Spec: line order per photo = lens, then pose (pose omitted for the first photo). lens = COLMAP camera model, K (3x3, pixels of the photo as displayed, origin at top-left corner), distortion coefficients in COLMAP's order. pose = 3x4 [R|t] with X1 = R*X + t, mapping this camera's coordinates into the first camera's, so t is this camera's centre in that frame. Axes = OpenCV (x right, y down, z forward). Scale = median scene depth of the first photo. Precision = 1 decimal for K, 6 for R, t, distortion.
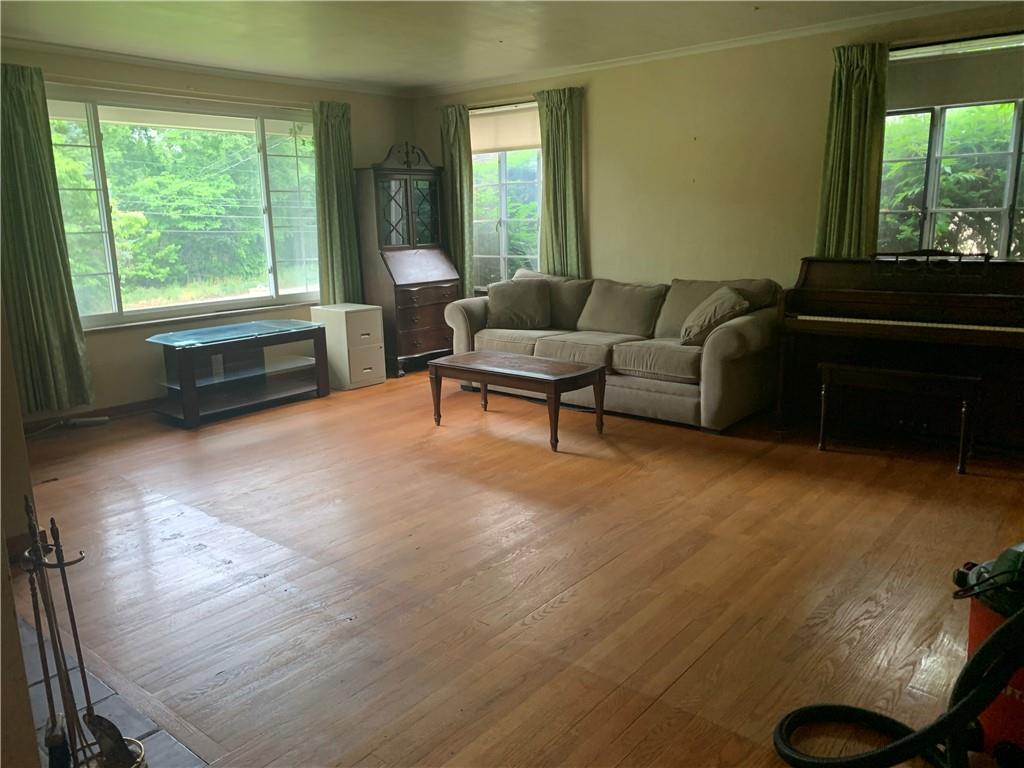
lens RADIAL K [[782.0, 0, 507.9], [0, 782.0, 377.1], [0, 0, 1]] dist [0.064653, -0.104854]
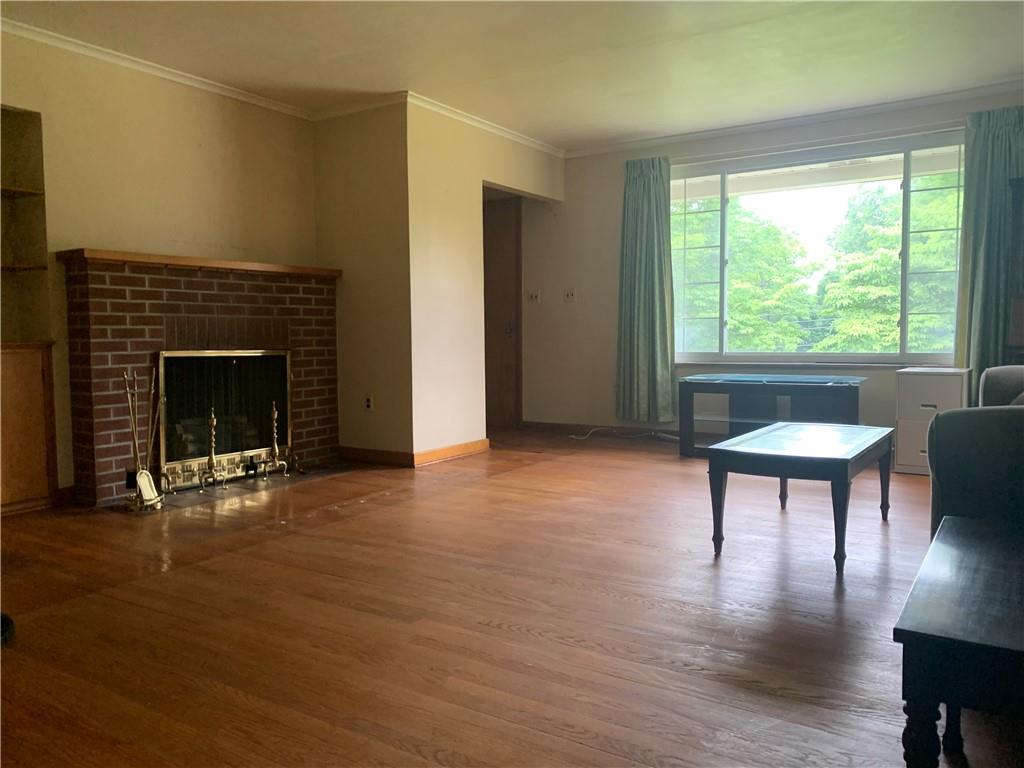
lens RADIAL K [[782.0, 0, 507.9], [0, 782.0, 377.1], [0, 0, 1]] dist [0.064653, -0.104854]
pose [[0.110665, 0.074341, -0.991074, 0.625038], [-0.188415, 0.980684, 0.052523, -0.051846], [0.975835, 0.180921, 0.122534, 0.599521]]
